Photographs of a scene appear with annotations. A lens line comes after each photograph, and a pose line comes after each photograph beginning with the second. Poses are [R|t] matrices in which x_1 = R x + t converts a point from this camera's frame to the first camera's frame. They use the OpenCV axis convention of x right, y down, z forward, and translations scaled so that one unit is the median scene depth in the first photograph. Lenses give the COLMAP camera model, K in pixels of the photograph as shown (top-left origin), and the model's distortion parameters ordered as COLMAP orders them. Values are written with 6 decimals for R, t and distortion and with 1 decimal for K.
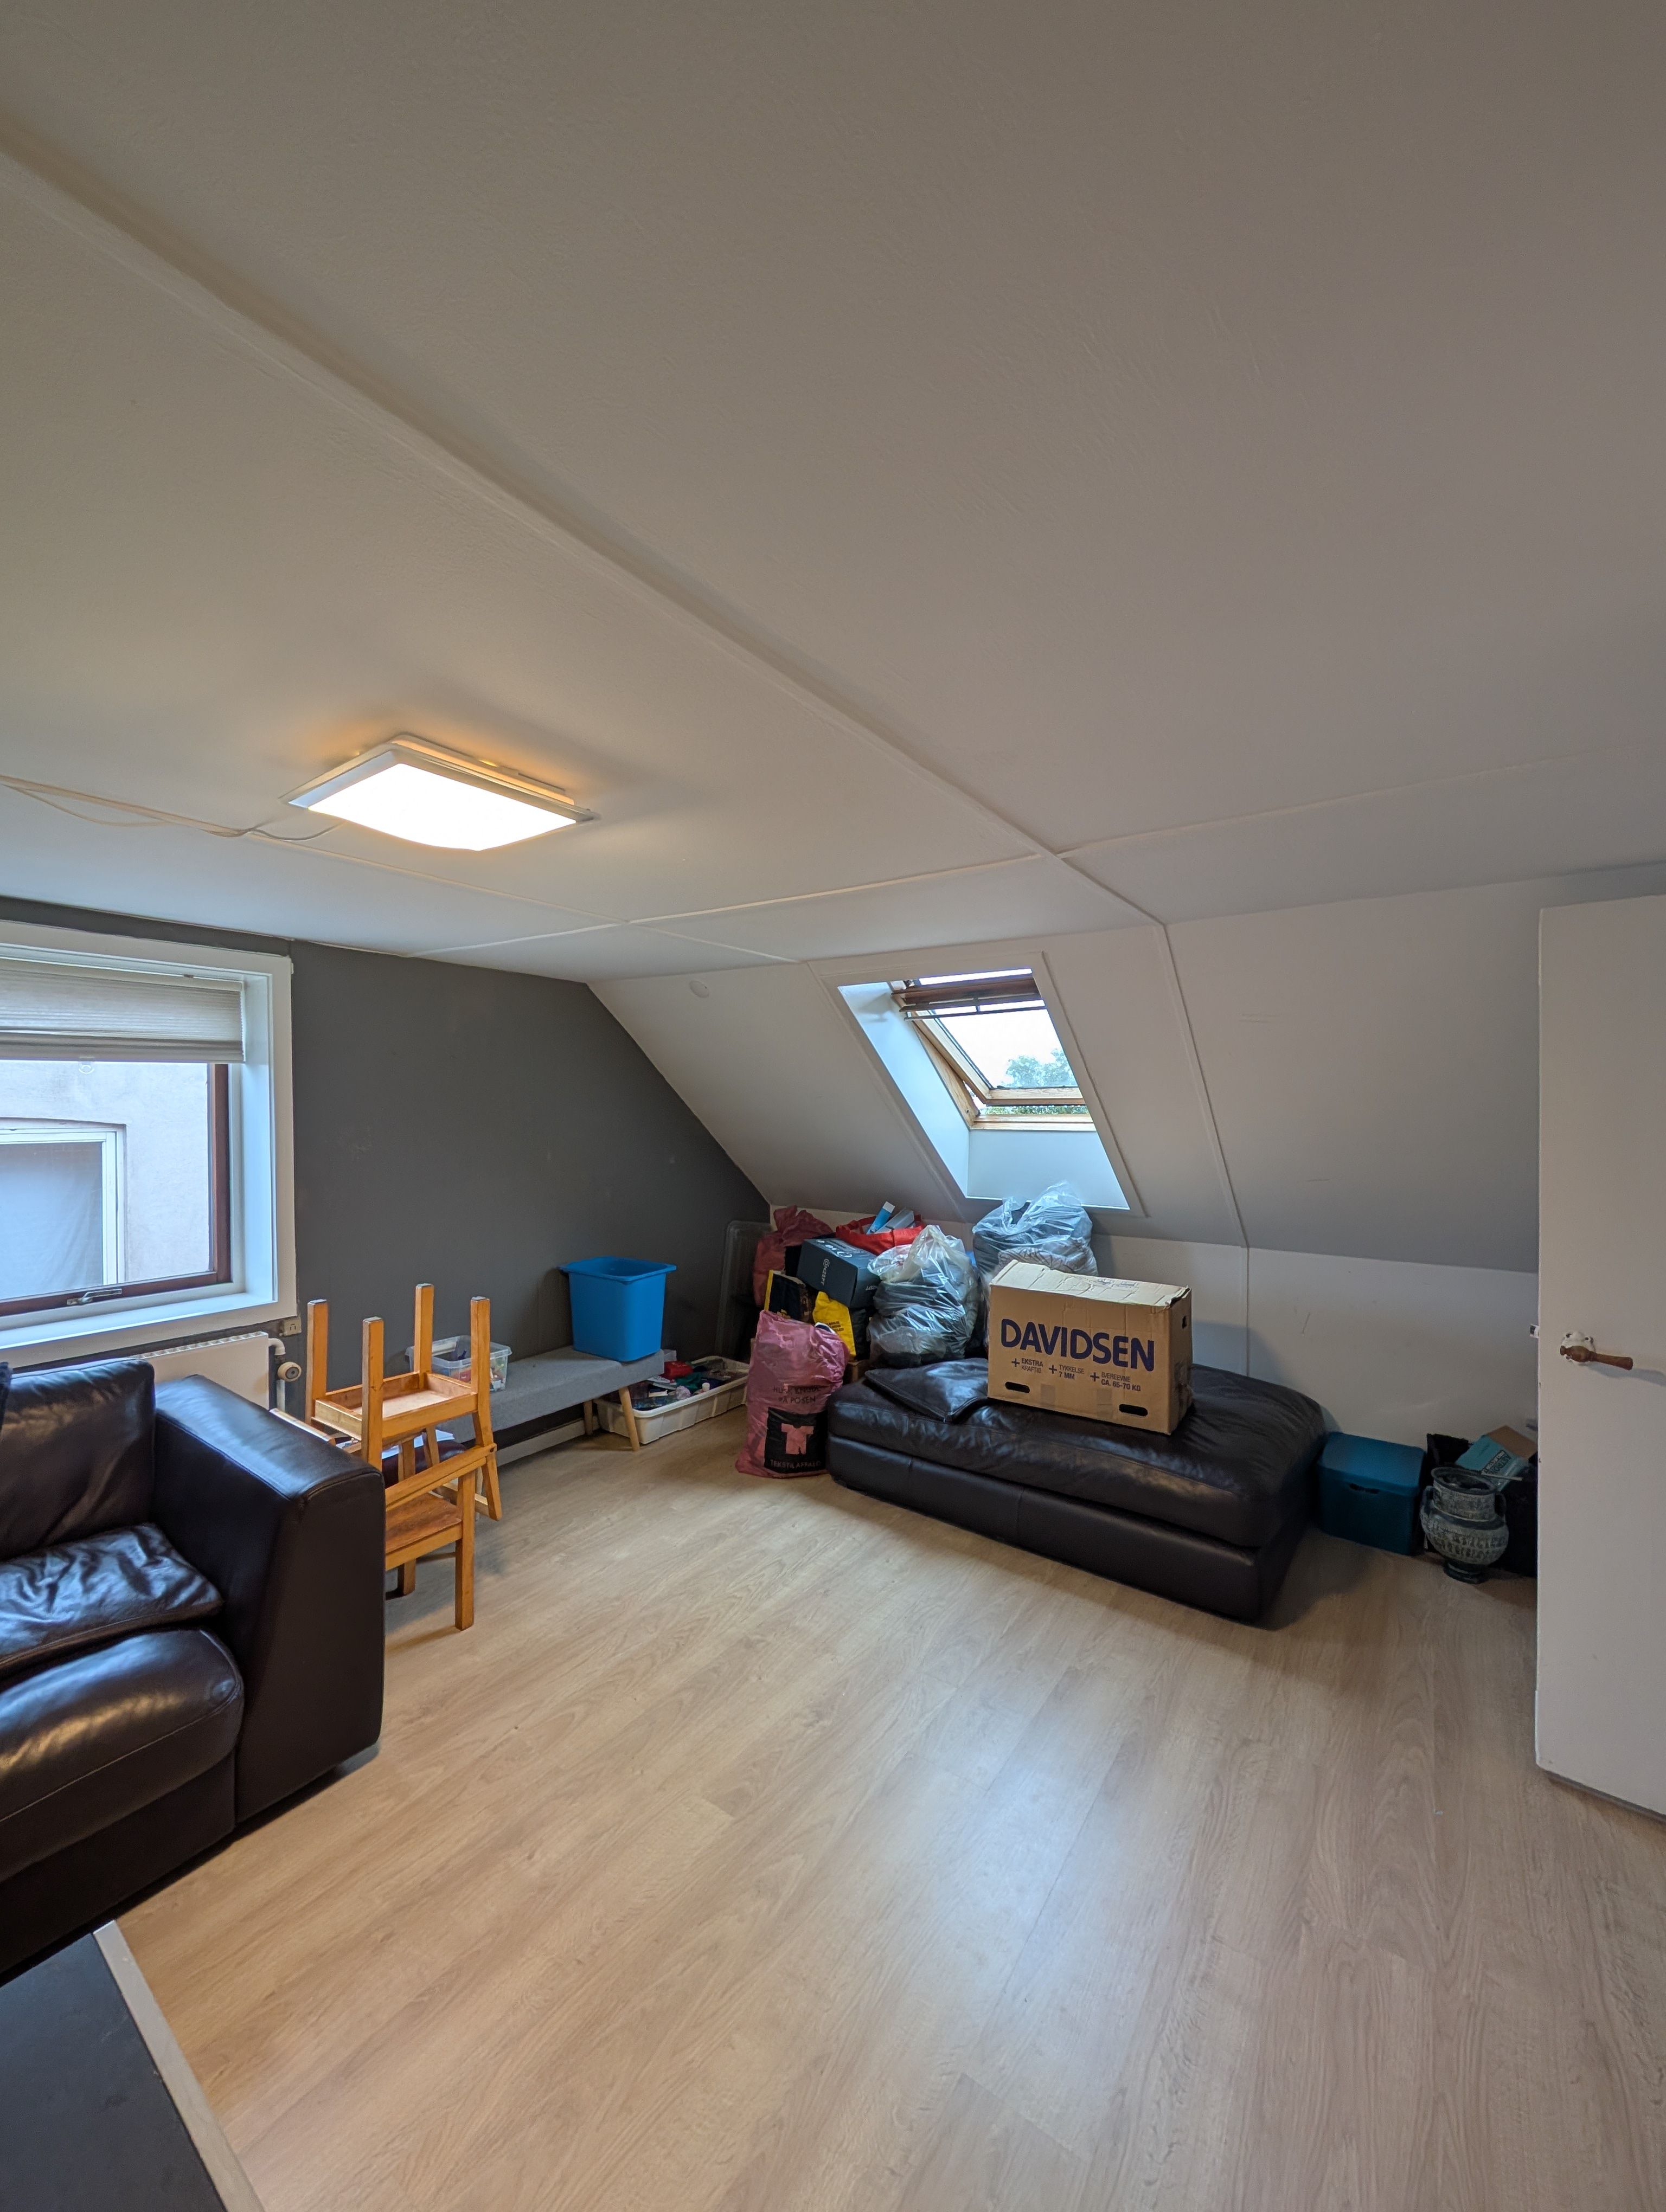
lens RADIAL K [[840.3, 0, 832.8], [0, 840.3, 1115.3], [0, 0, 1]] dist [-0.001945, -0.000140]
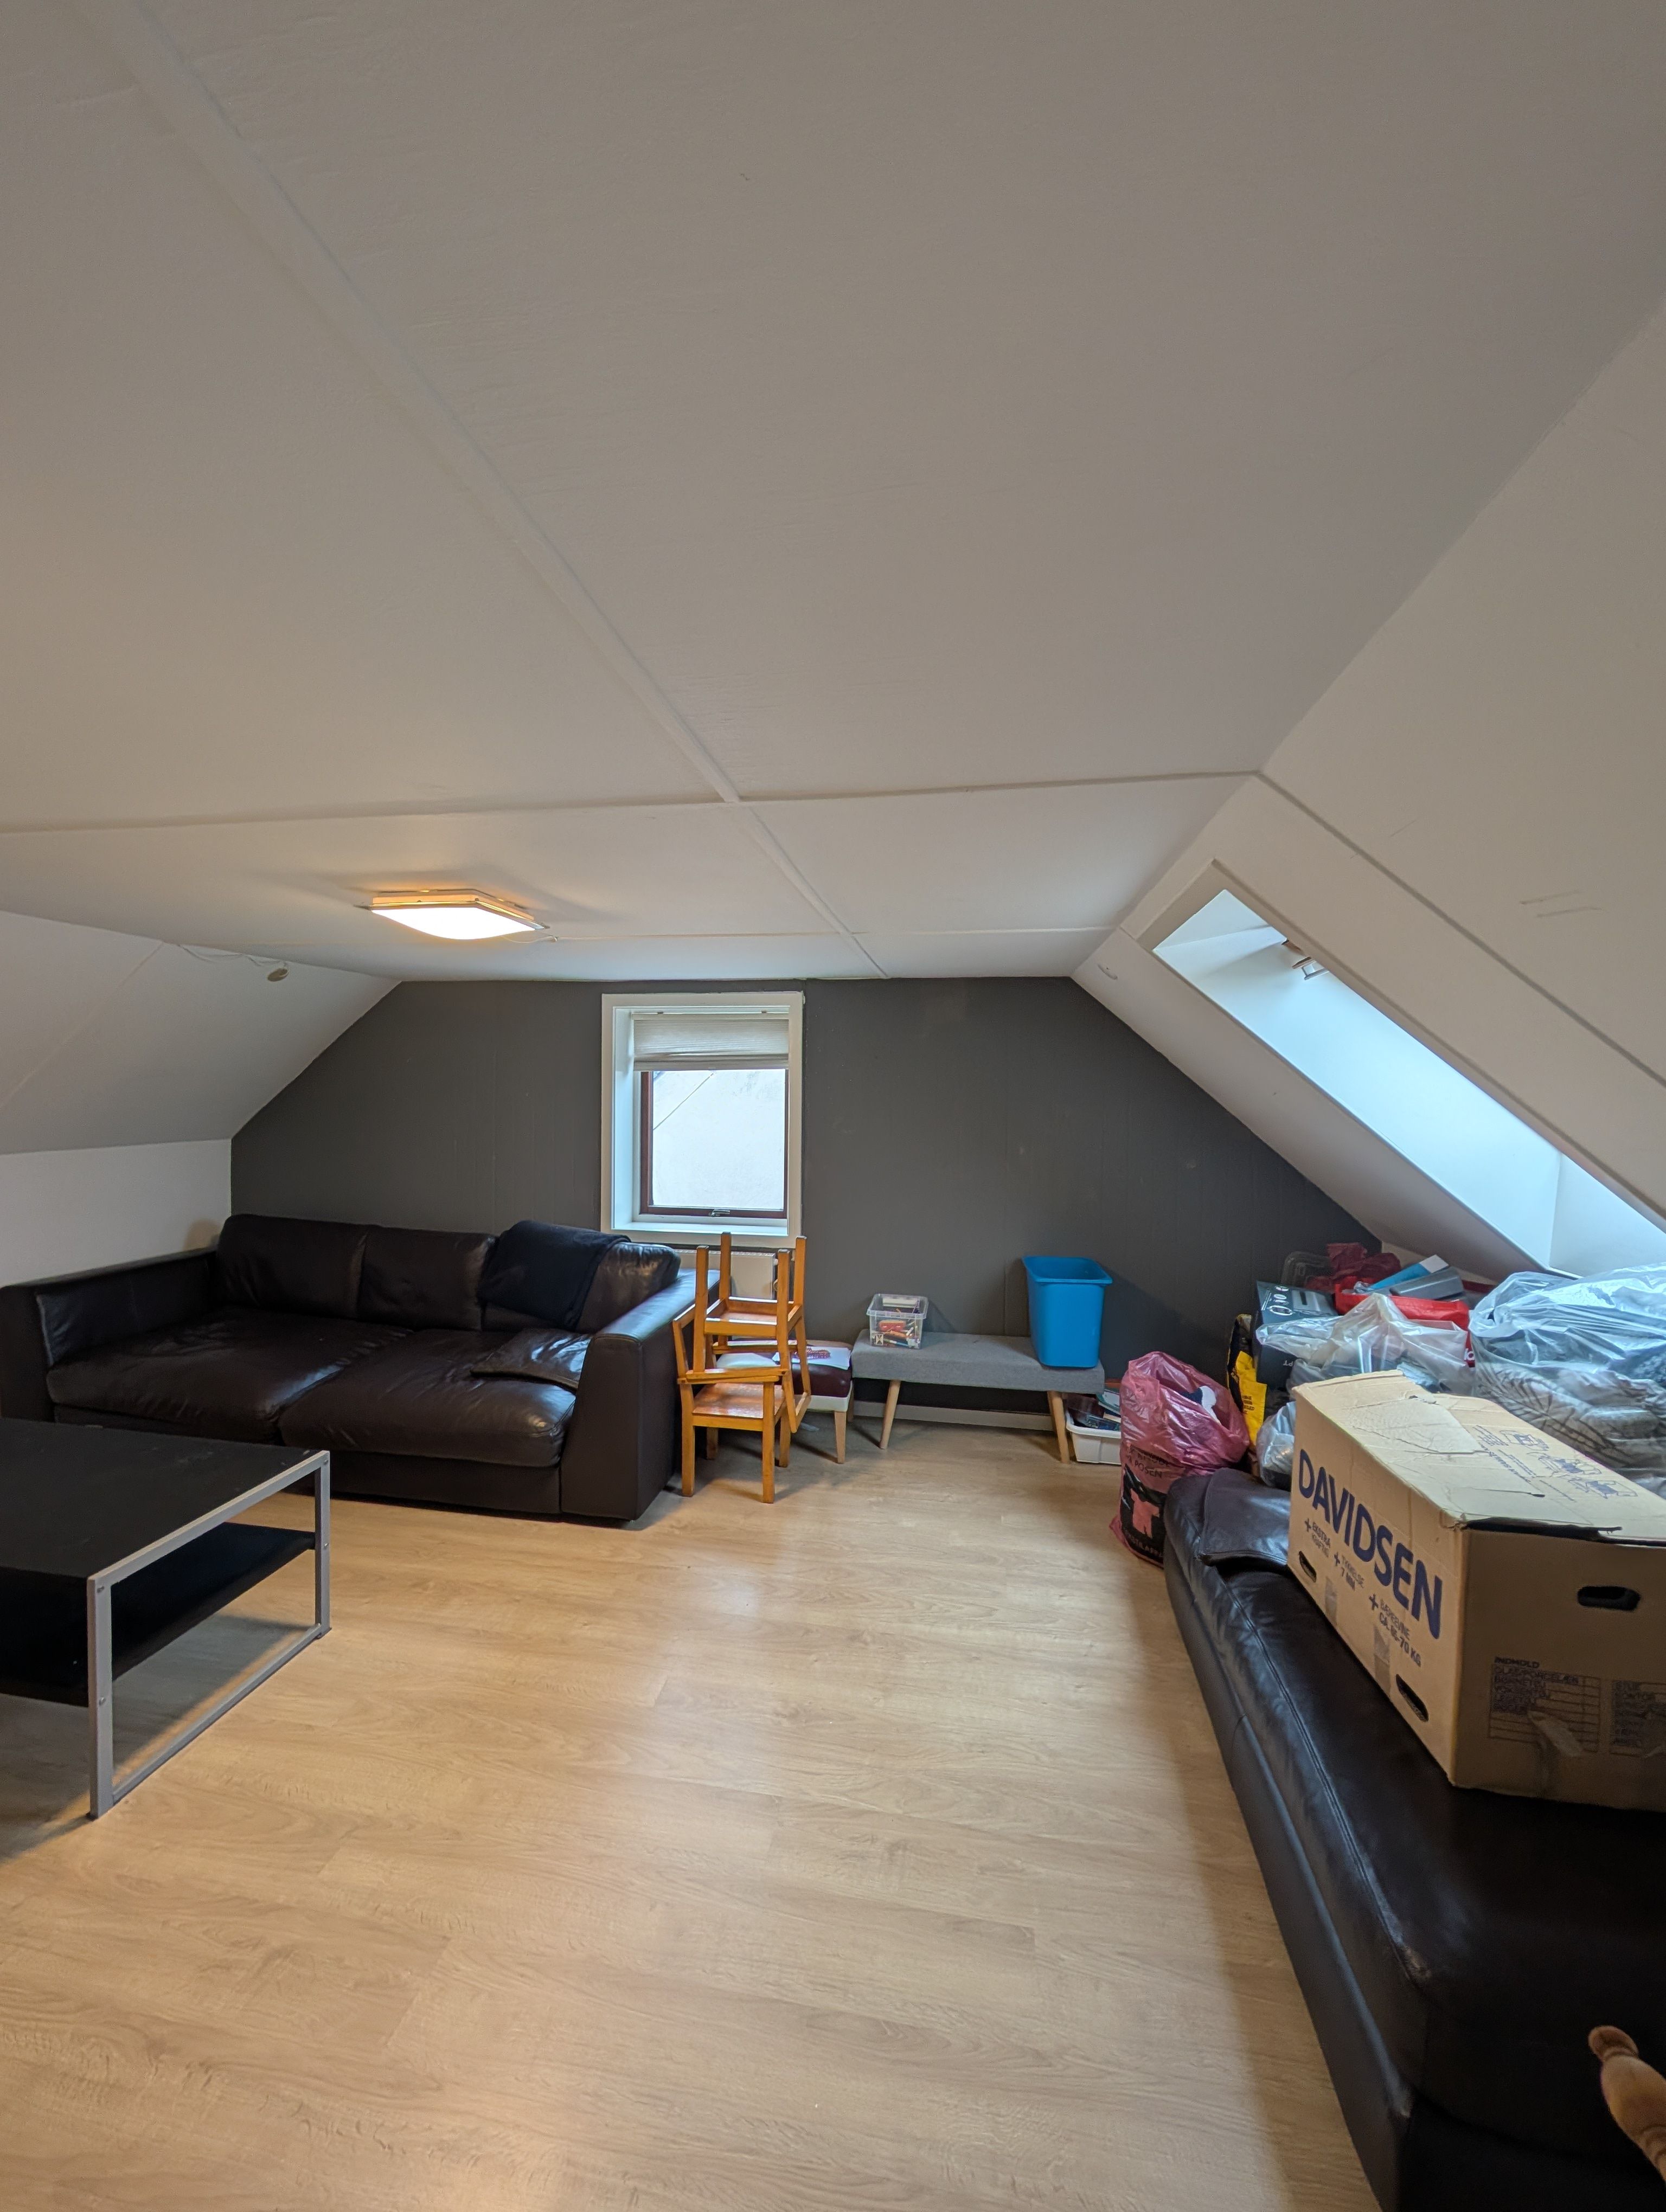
lens RADIAL K [[840.3, 0, 832.8], [0, 840.3, 1115.3], [0, 0, 1]] dist [-0.001945, -0.000140]
pose [[0.440261, 0.025472, -0.897508, 0.639770], [-0.022505, 0.999597, 0.017329, -0.008202], [0.897588, 0.012569, 0.440657, 0.436549]]
